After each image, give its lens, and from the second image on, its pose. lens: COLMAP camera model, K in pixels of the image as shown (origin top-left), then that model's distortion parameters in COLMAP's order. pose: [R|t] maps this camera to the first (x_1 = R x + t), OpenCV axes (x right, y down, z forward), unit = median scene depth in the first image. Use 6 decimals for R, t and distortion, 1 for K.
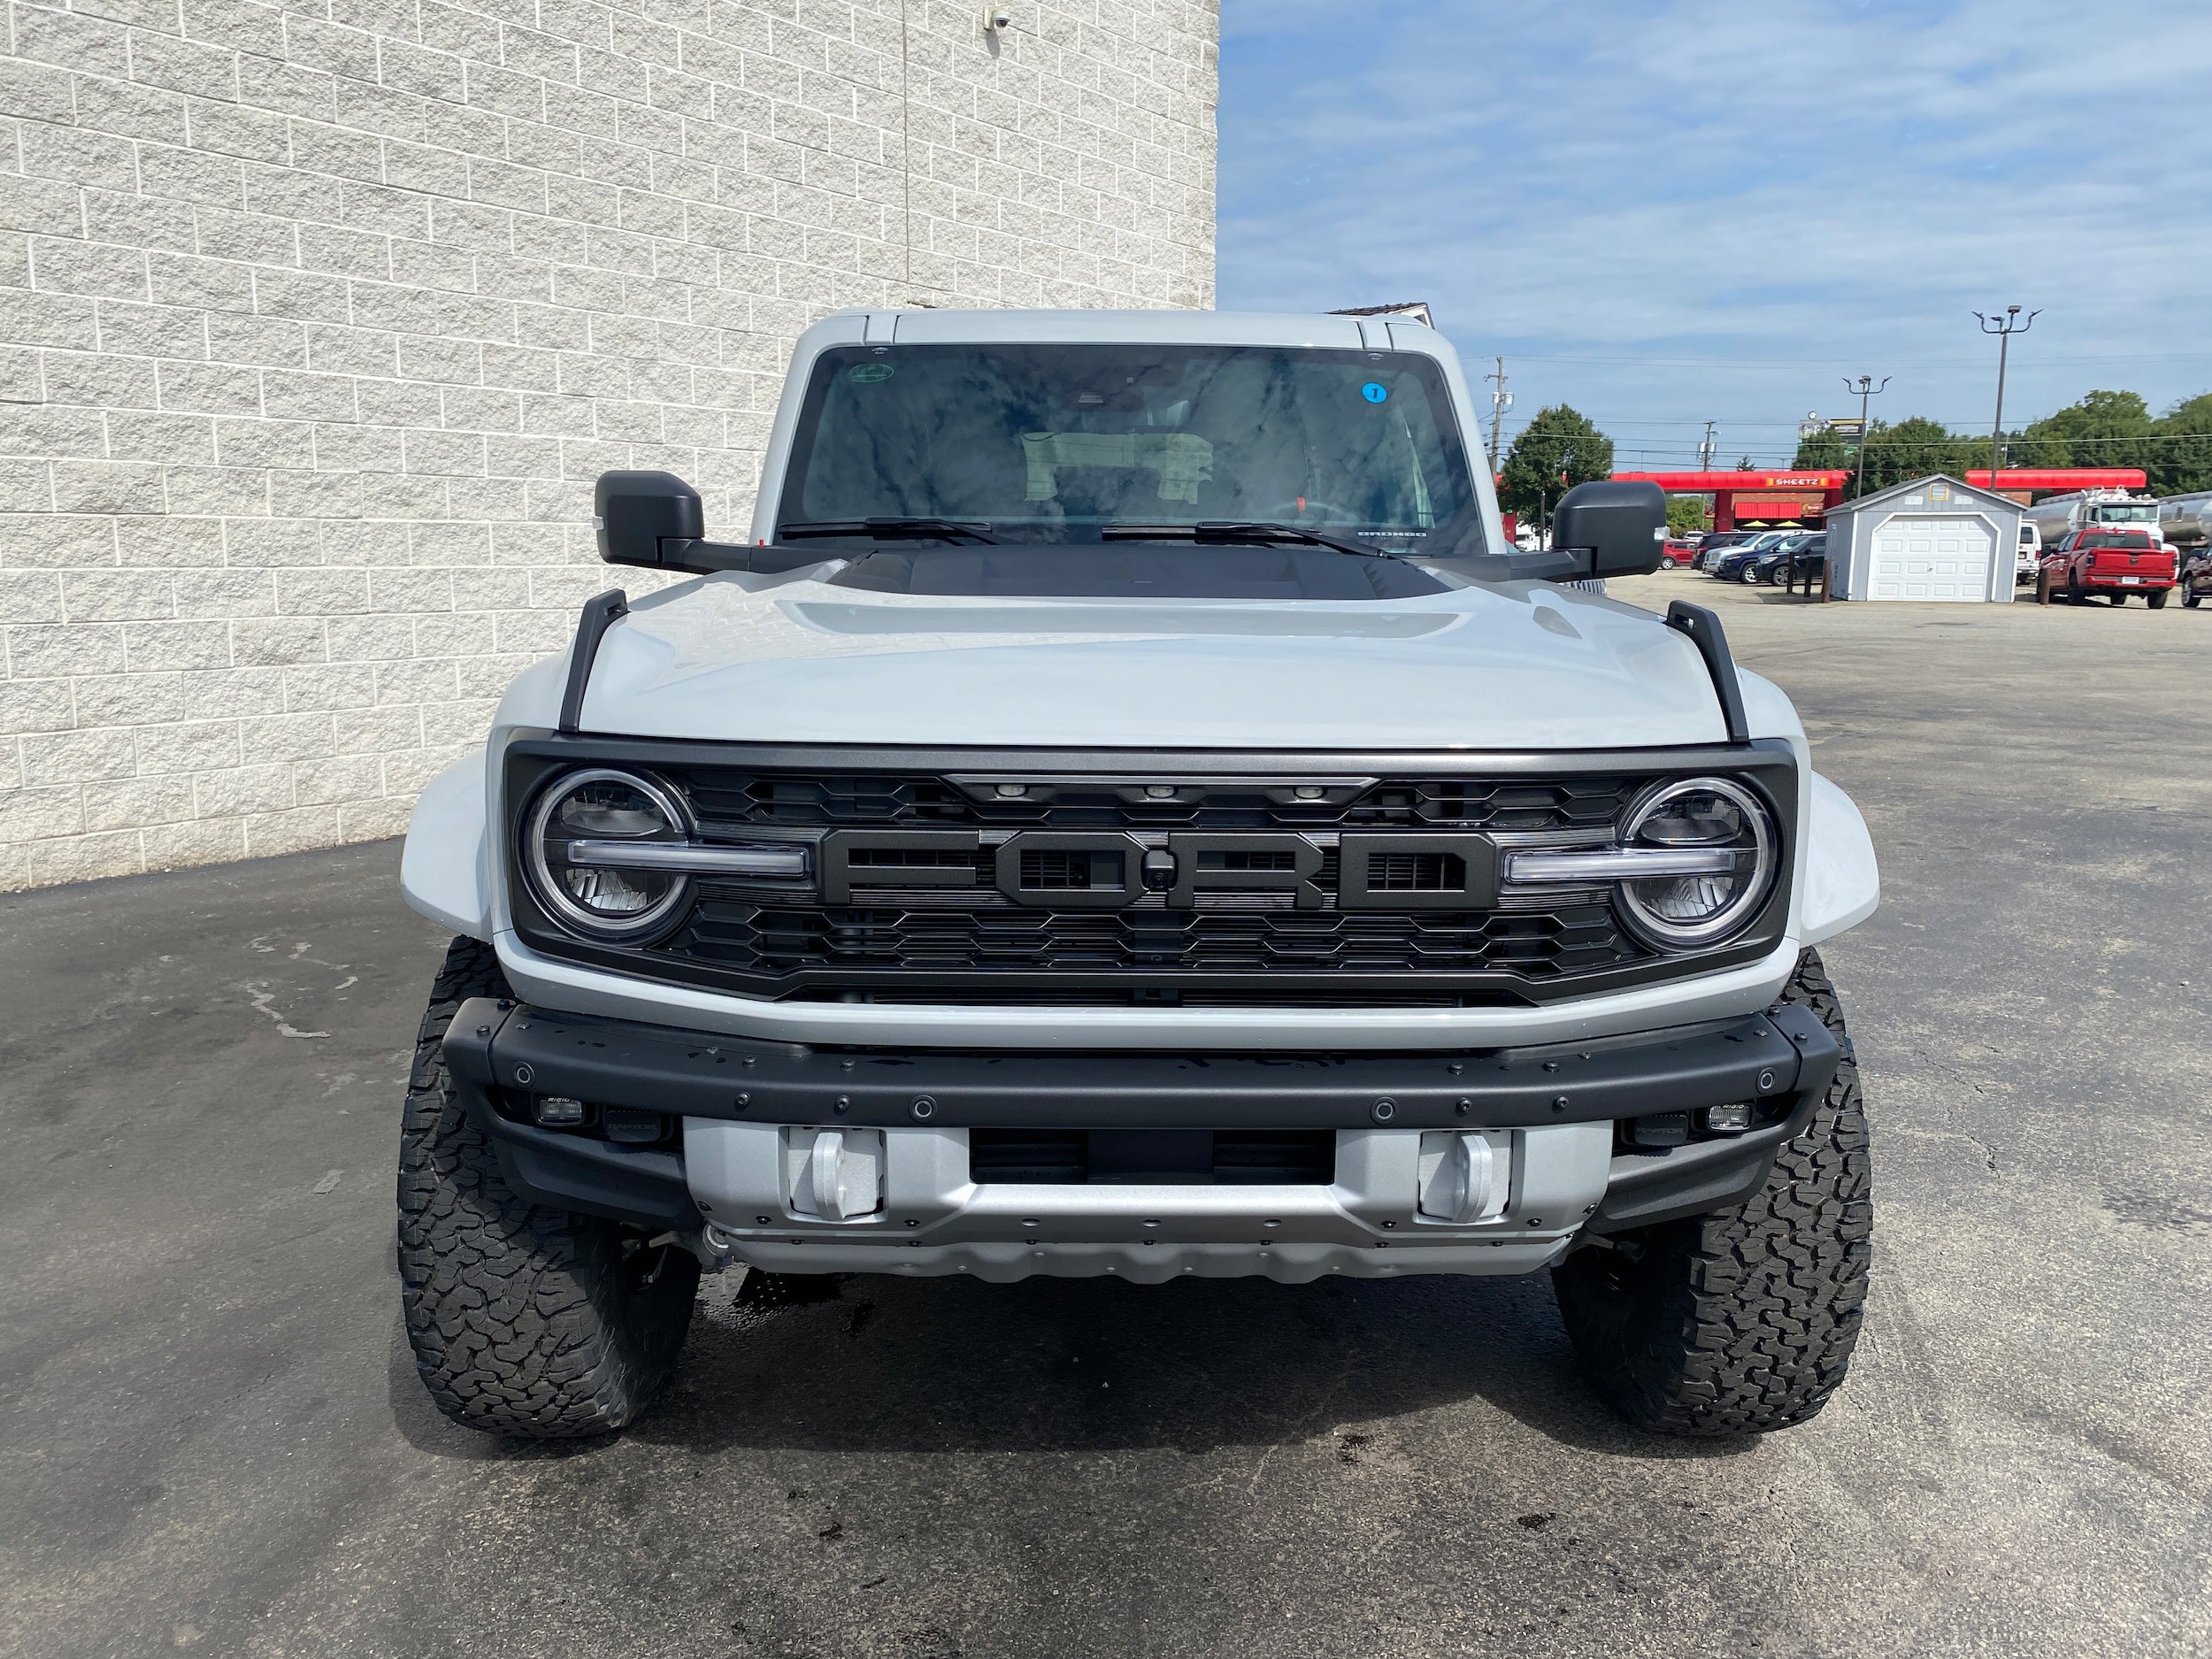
lens RADIAL K [[1687.8, 0, 1123.1], [0, 1687.8, 823.6], [0, 0, 1]] dist [0.017894, -0.012778]
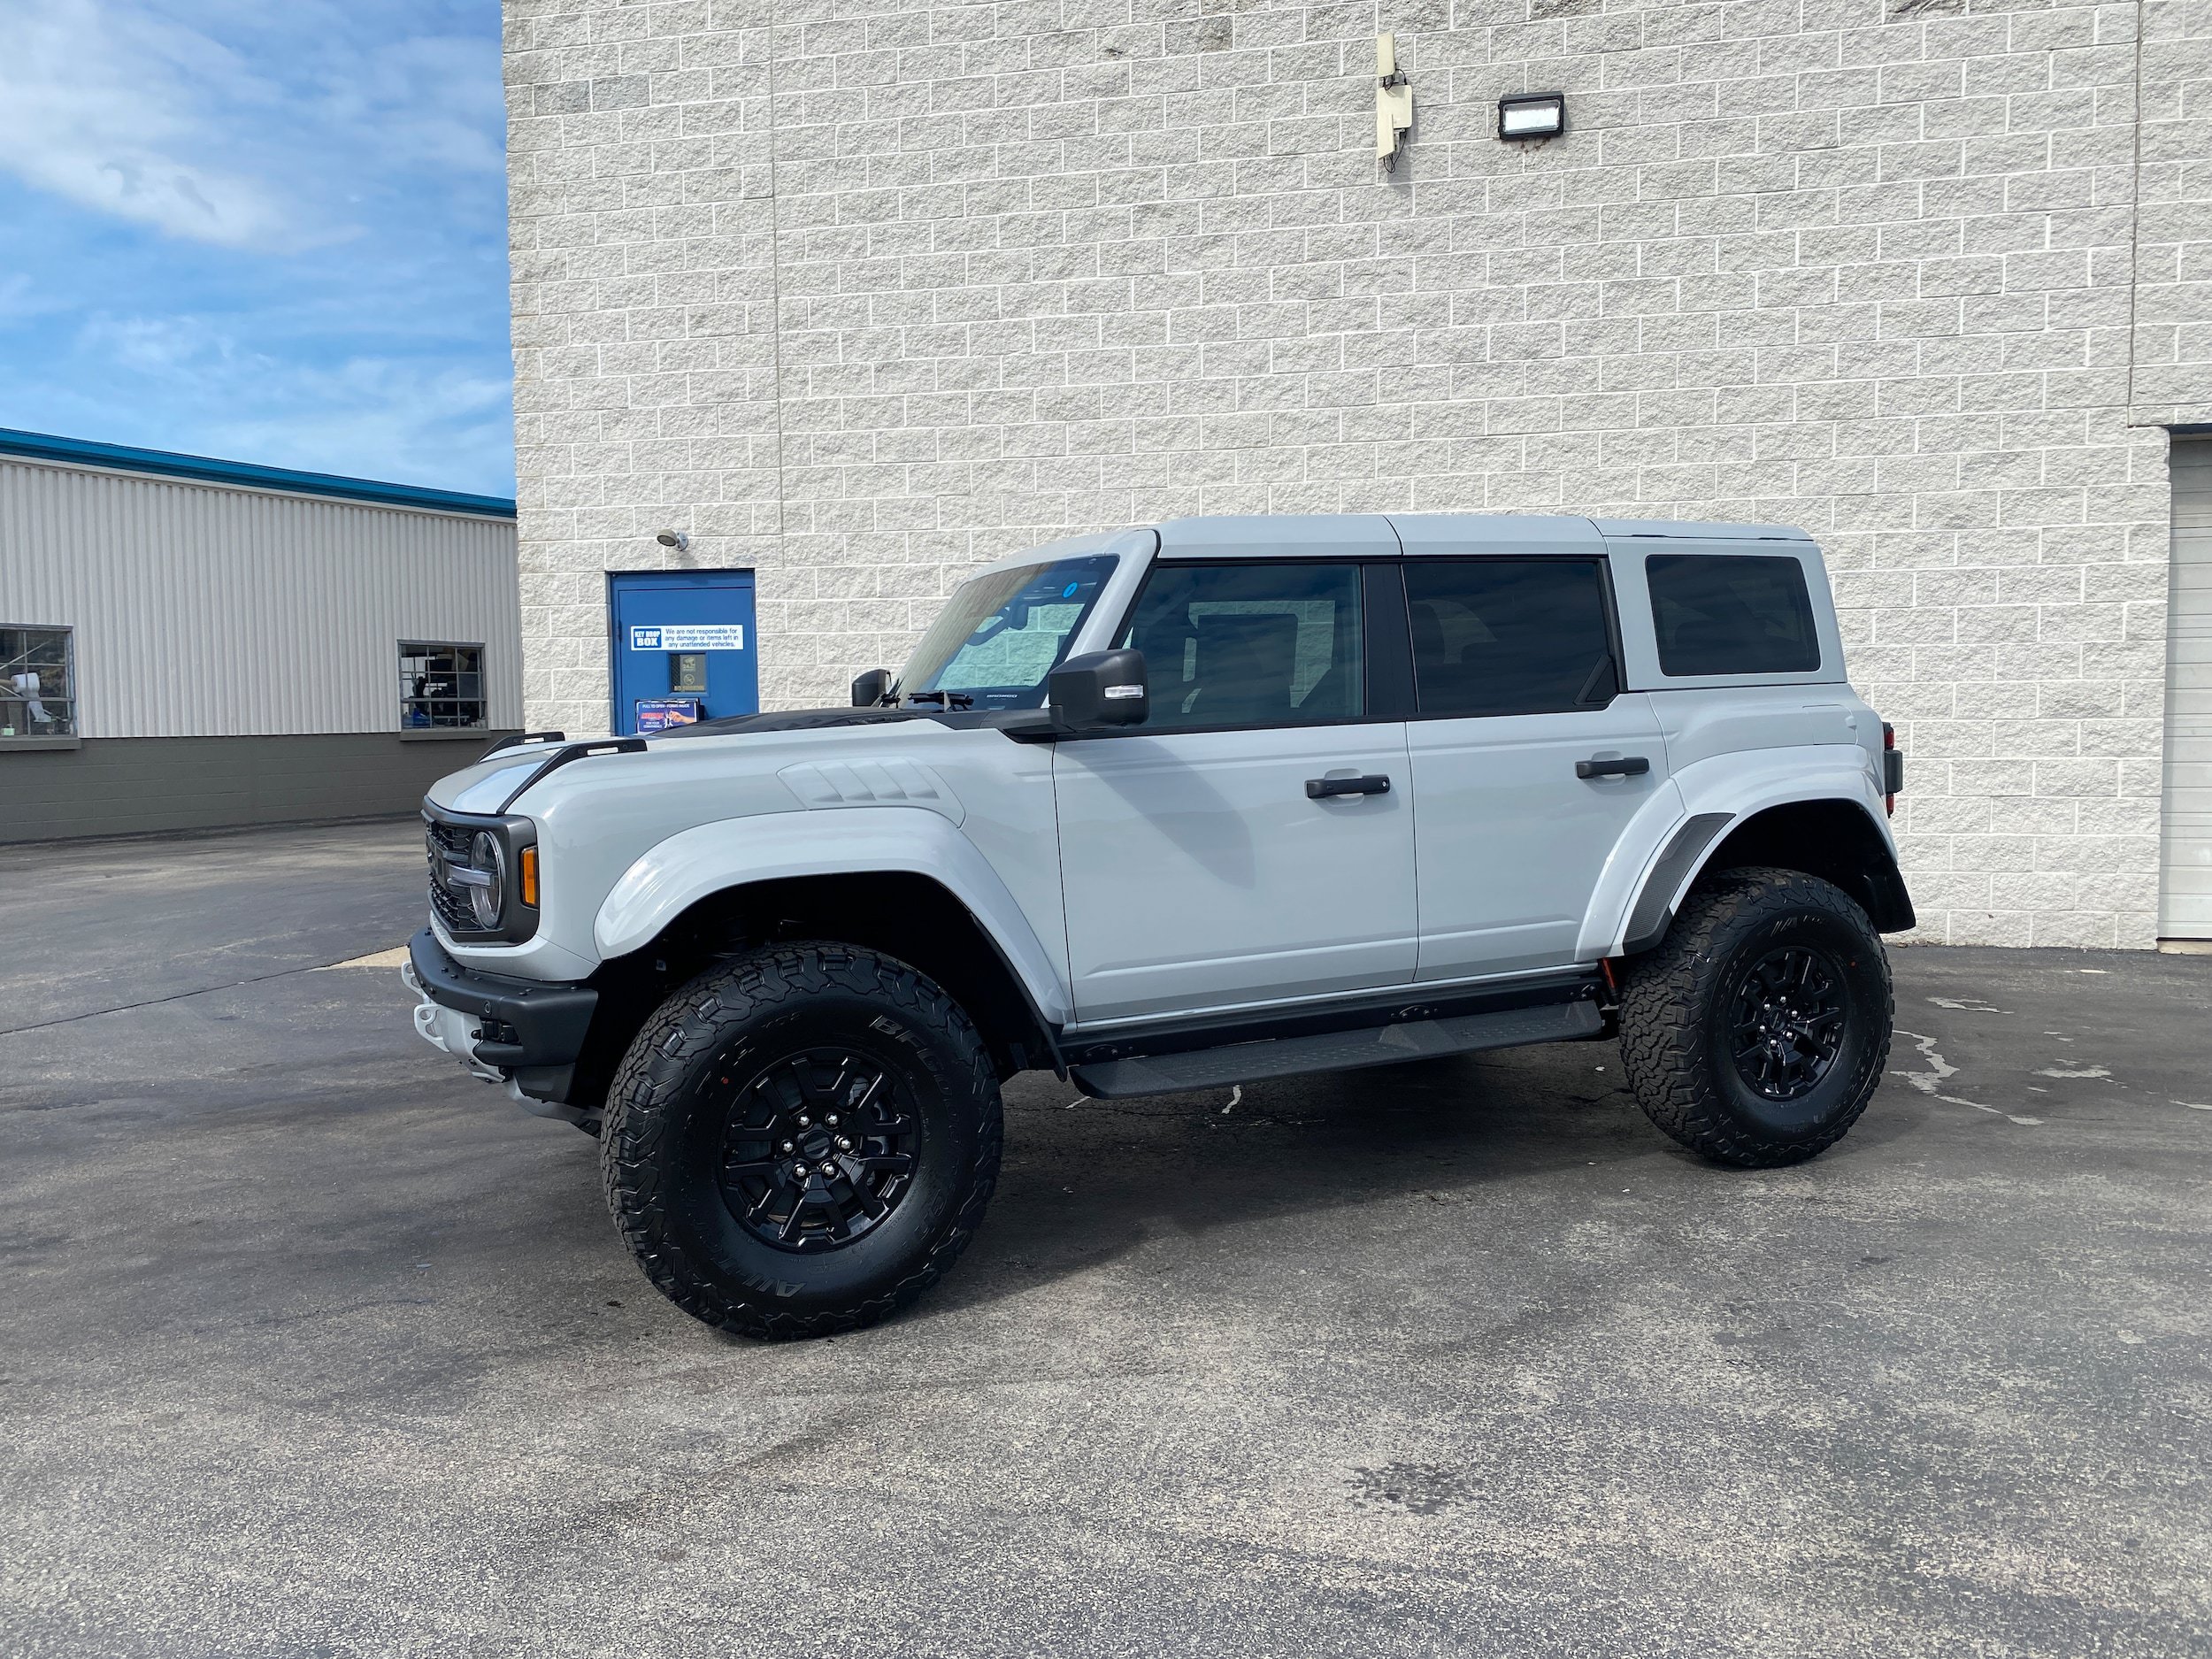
lens RADIAL K [[1687.8, 0, 1119.8], [0, 1687.8, 835.4], [0, 0, 1]] dist [0.017894, -0.012778]
pose [[0.400682, 0.056111, -0.914497, 0.635419], [-0.135727, 0.990745, 0.001321, -0.033312], [0.906108, 0.123592, 0.404590, 0.245018]]
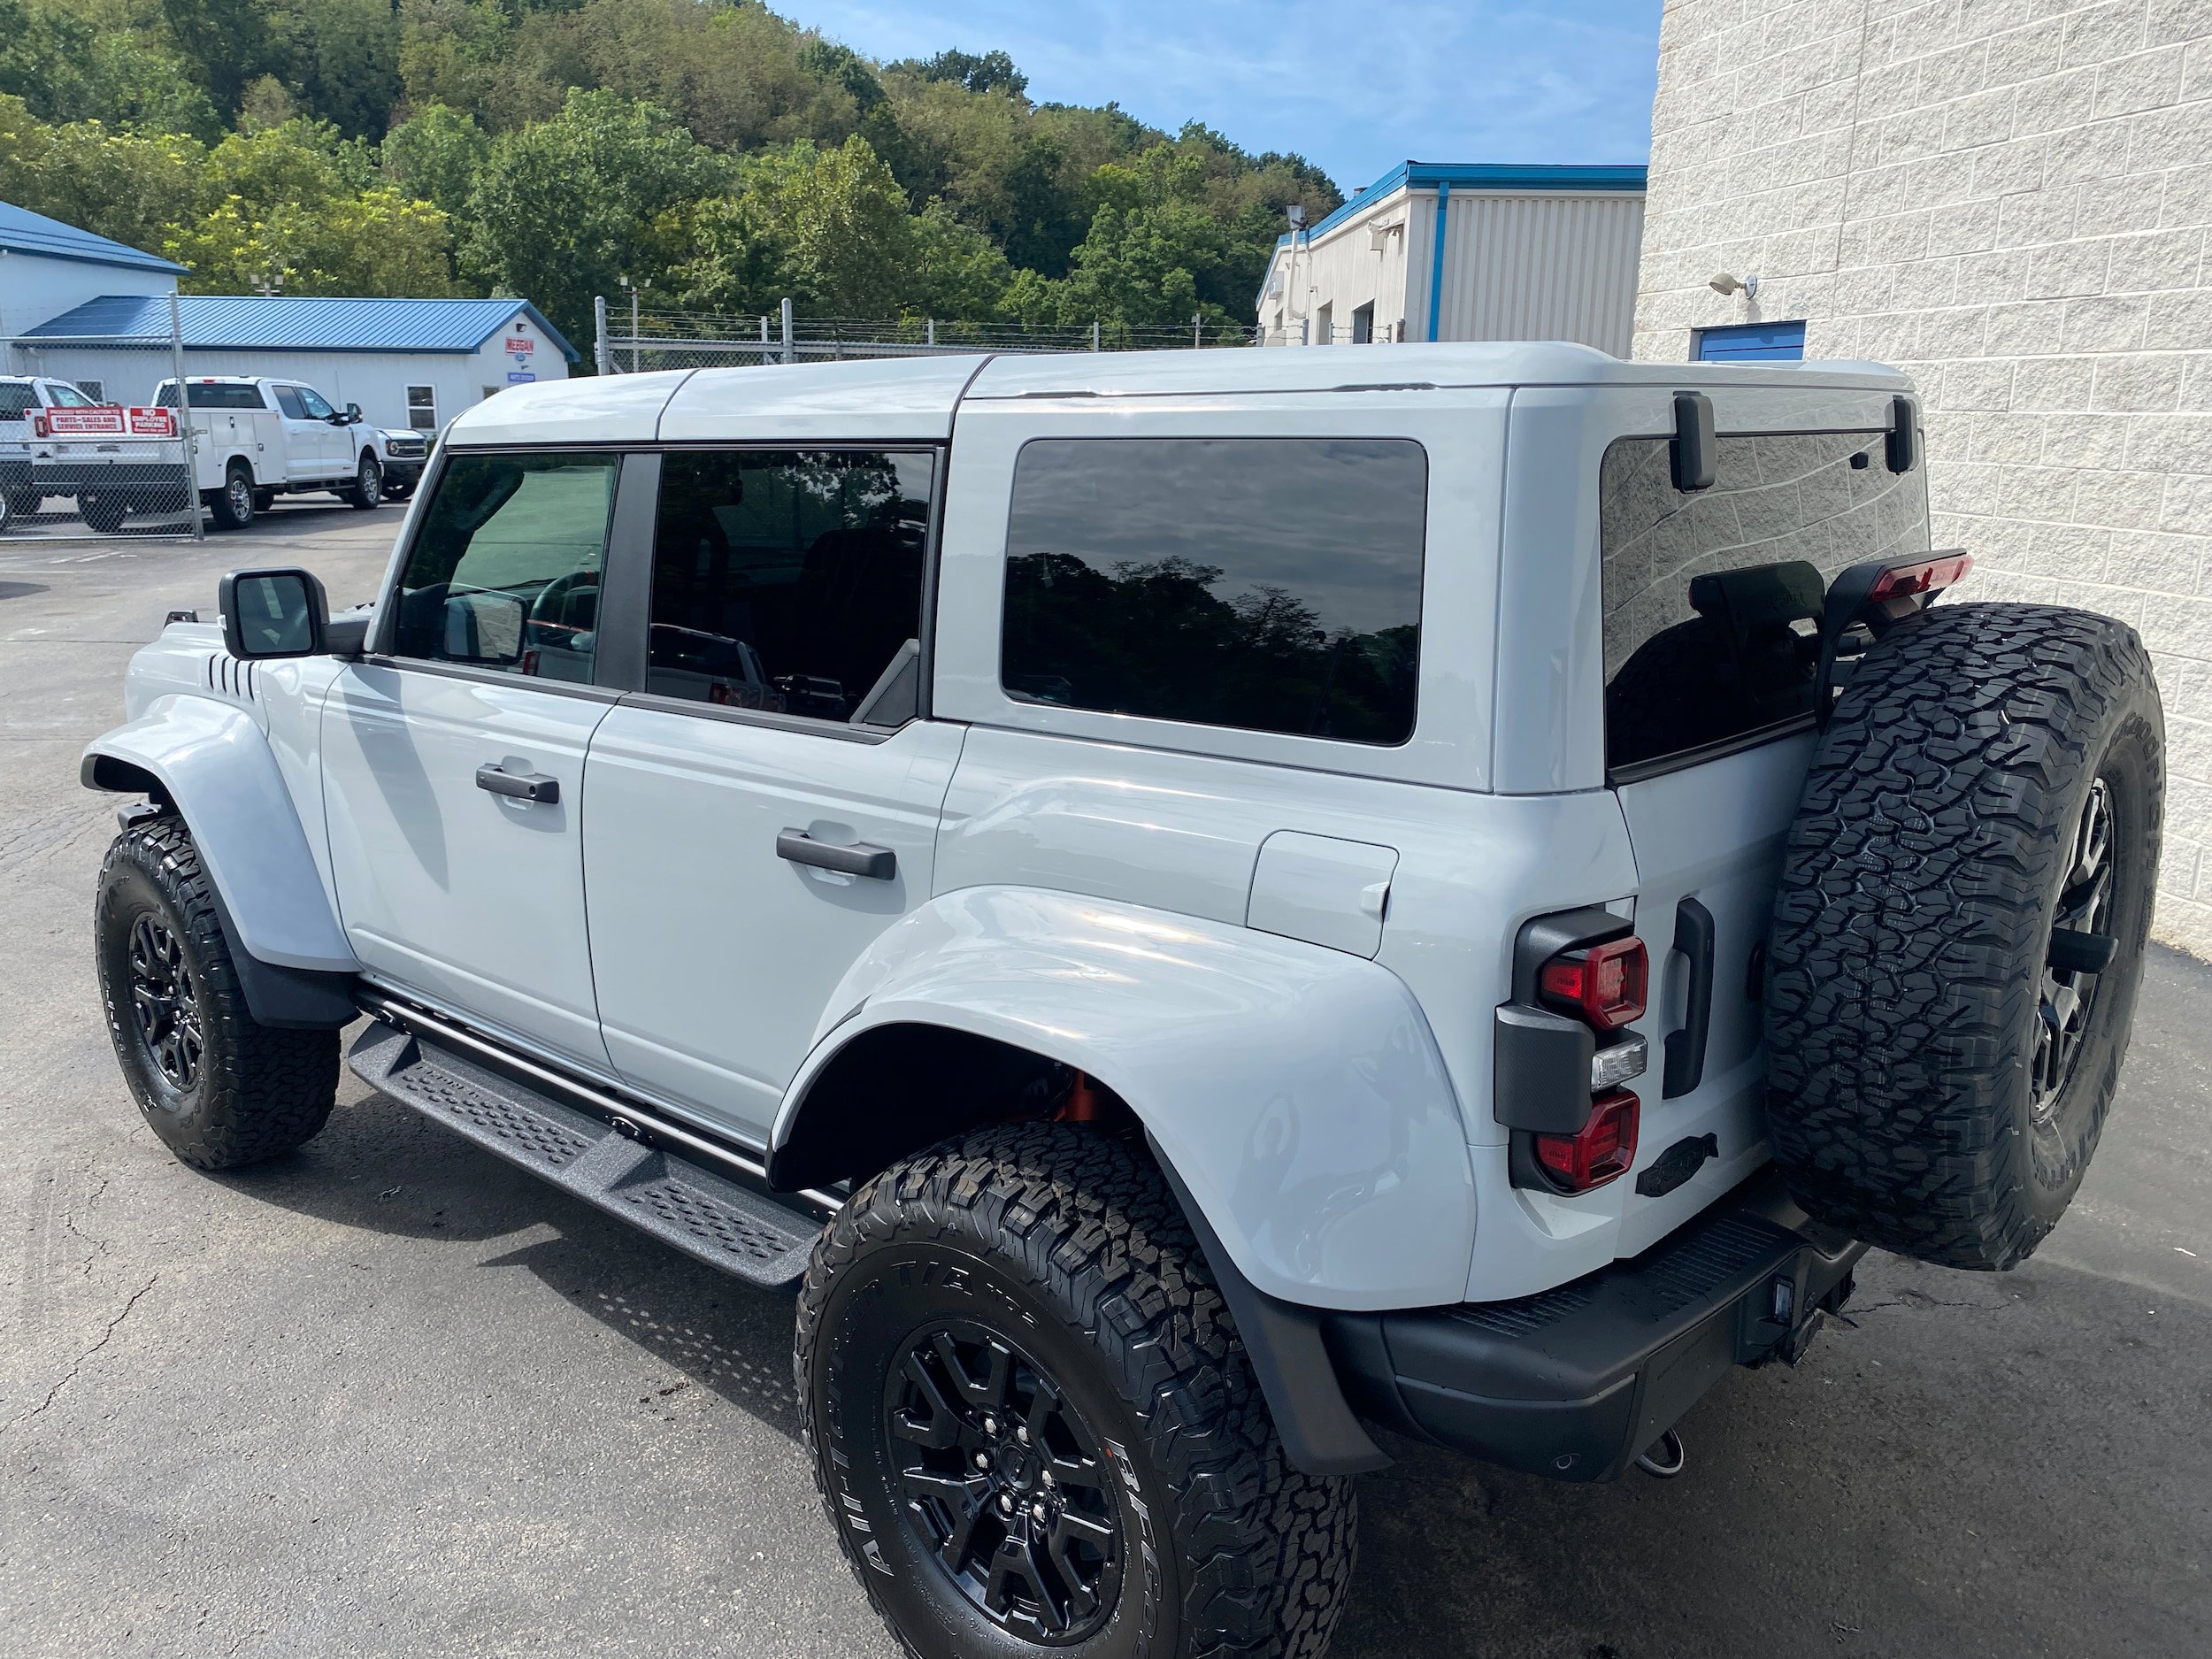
lens RADIAL K [[1687.8, 0, 1071.7], [0, 1687.8, 827.6], [0, 0, 1]] dist [0.017894, -0.012778]
pose [[-0.688511, 0.163049, -0.706660, 0.323764], [-0.131333, 0.930256, 0.342600, -0.215668], [0.713235, 0.328691, -0.619078, 0.929800]]
